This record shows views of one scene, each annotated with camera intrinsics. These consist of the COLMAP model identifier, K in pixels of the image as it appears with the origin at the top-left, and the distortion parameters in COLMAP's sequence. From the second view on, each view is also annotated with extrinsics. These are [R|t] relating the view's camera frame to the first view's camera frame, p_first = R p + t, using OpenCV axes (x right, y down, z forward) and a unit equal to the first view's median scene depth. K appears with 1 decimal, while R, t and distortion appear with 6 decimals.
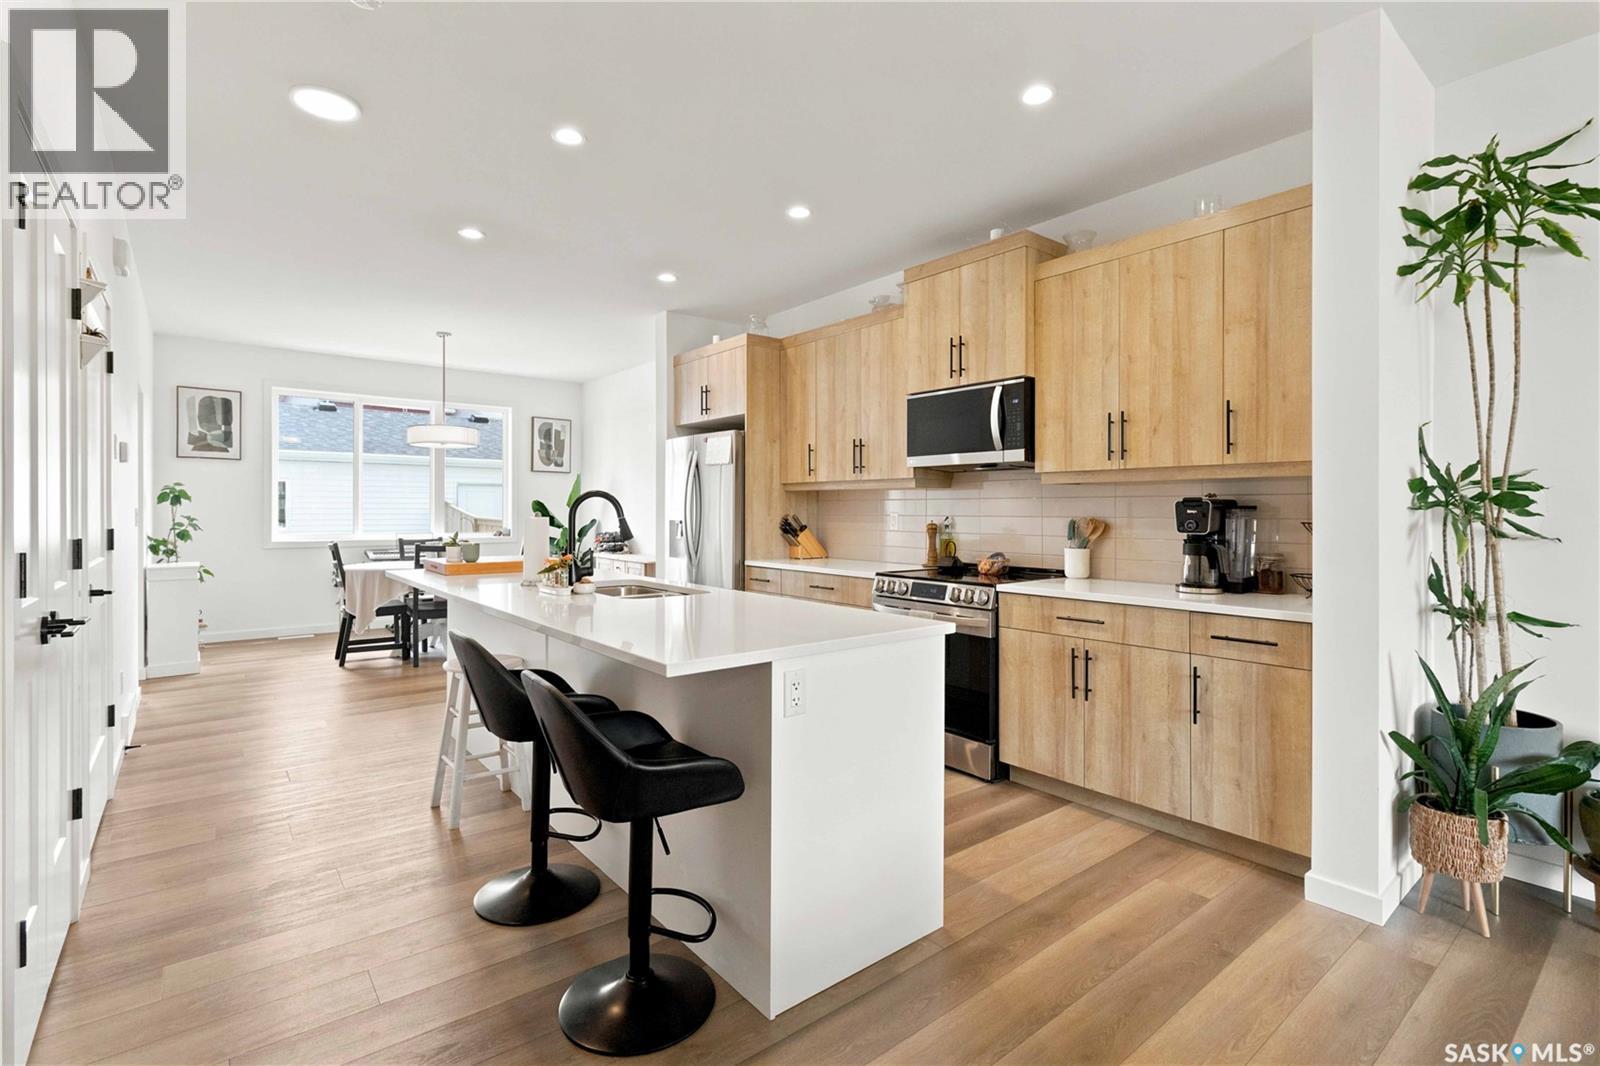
lens RADIAL K [[743.0, 0, 798.9], [0, 743.0, 512.1], [0, 0, 1]] dist [0.003416, -0.000216]
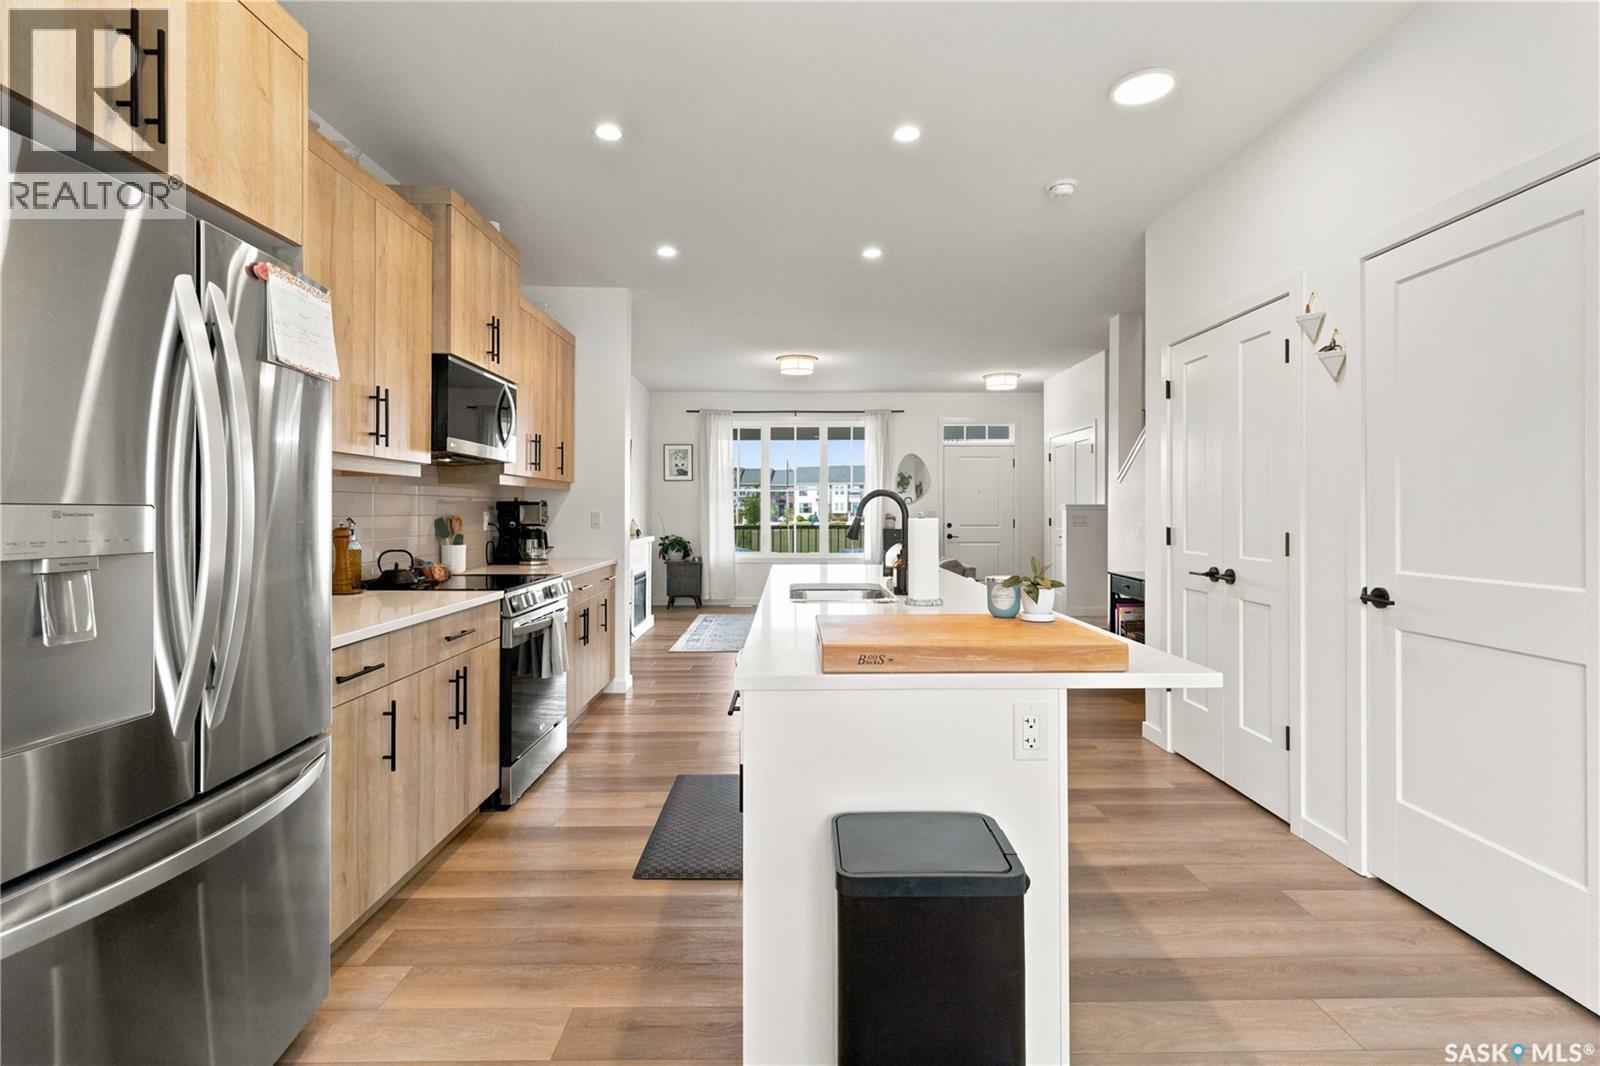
lens RADIAL K [[749.3, 0, 800.8], [0, 749.3, 510.6], [0, 0, 1]] dist [0.001824, 0.000045]
pose [[-0.783126, -0.002981, 0.621856, -0.488017], [-0.001445, 0.999995, 0.002974, -0.002212], [-0.621862, 0.001430, -0.783126, 1.115682]]
